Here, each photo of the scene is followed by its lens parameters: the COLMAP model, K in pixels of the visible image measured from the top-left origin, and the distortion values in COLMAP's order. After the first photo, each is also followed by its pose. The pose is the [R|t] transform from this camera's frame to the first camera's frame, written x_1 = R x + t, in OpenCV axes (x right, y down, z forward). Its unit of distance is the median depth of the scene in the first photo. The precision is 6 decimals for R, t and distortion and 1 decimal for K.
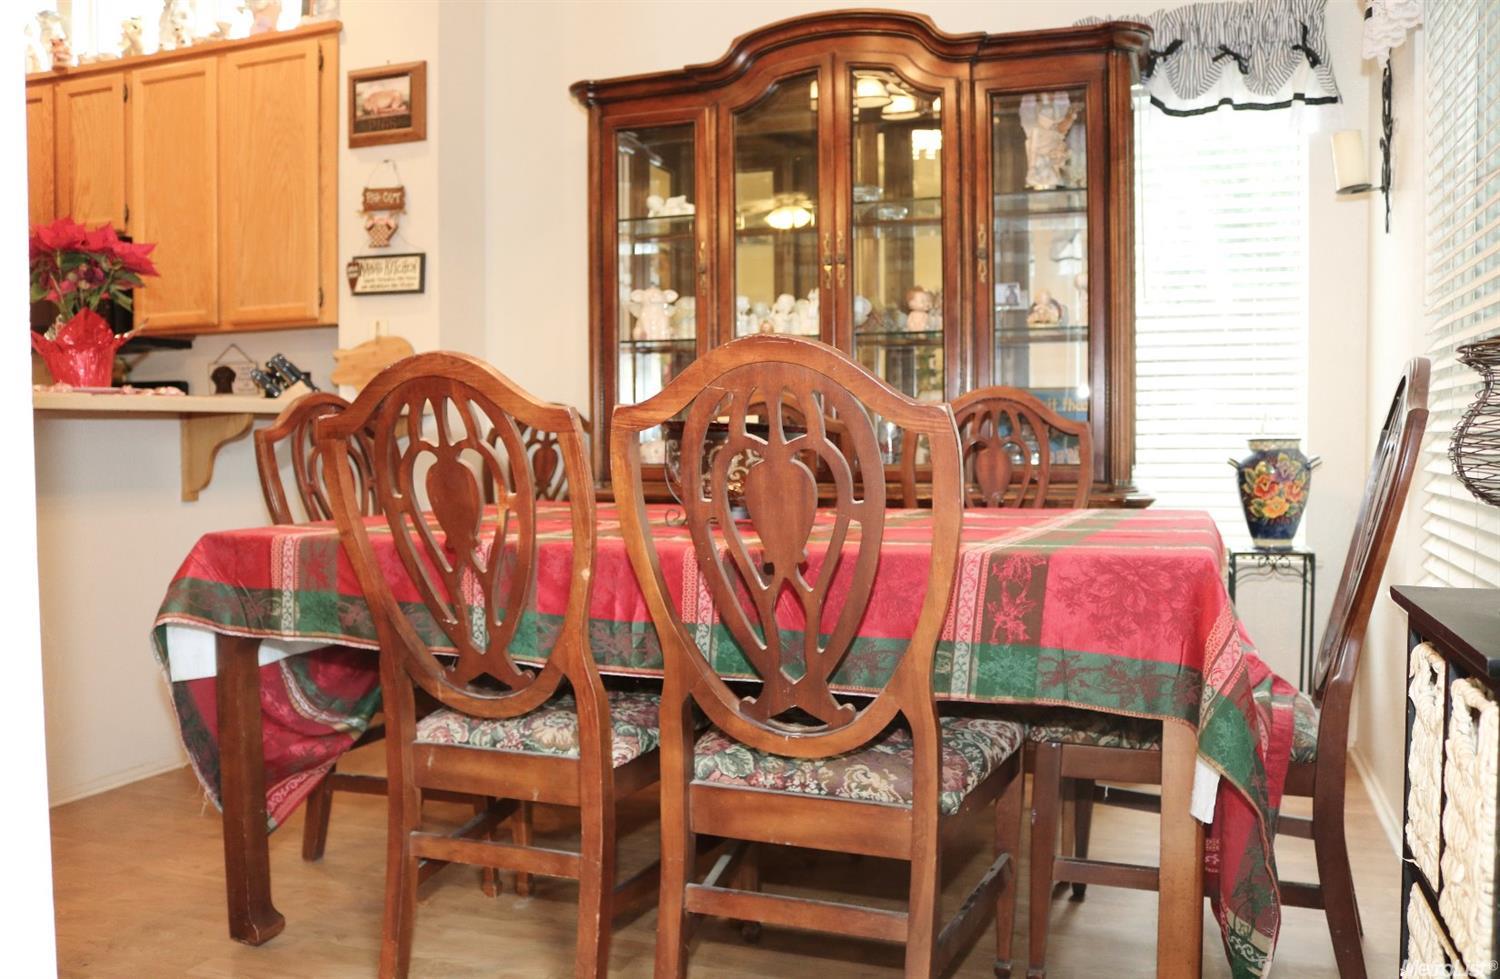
lens RADIAL K [[1190.4, 0, 750.0], [0, 1190.4, 489.5], [0, 0, 1]] dist [-0.063651, 0.008415]
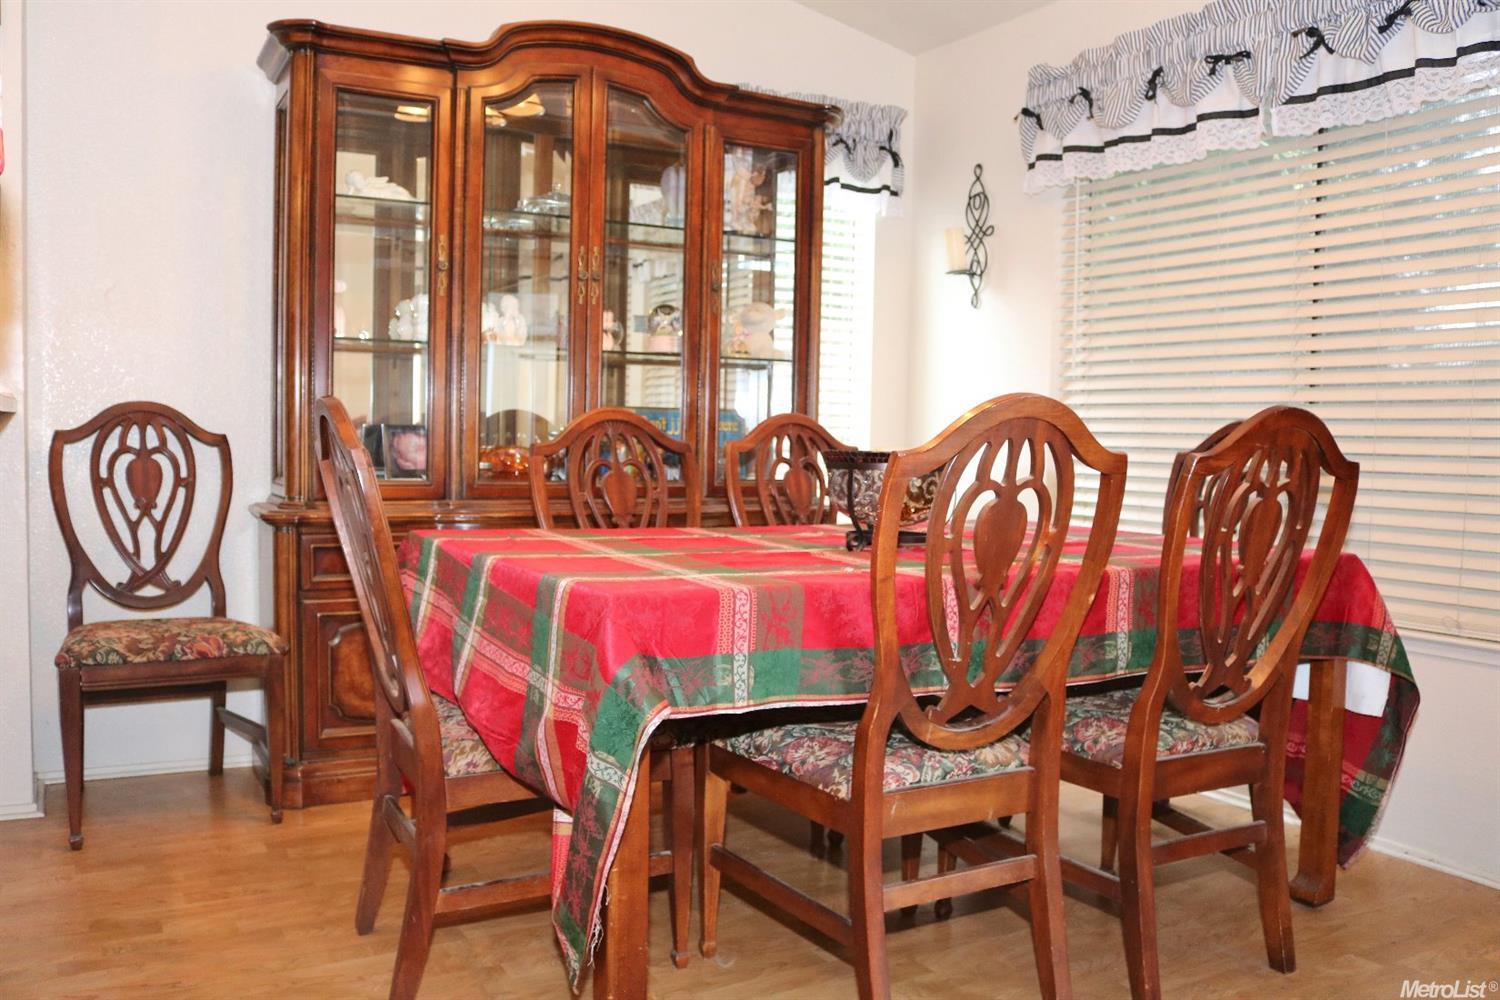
lens RADIAL K [[1238.4, 0, 750.0], [0, 1238.4, 500.0], [0, 0, 1]] dist [-0.153148, 0.126635]
pose [[0.660229, -0.020831, 0.750775, -1.049878], [0.016667, 0.999775, 0.013082, -0.035840], [-0.750879, 0.003876, 0.660428, 0.409896]]
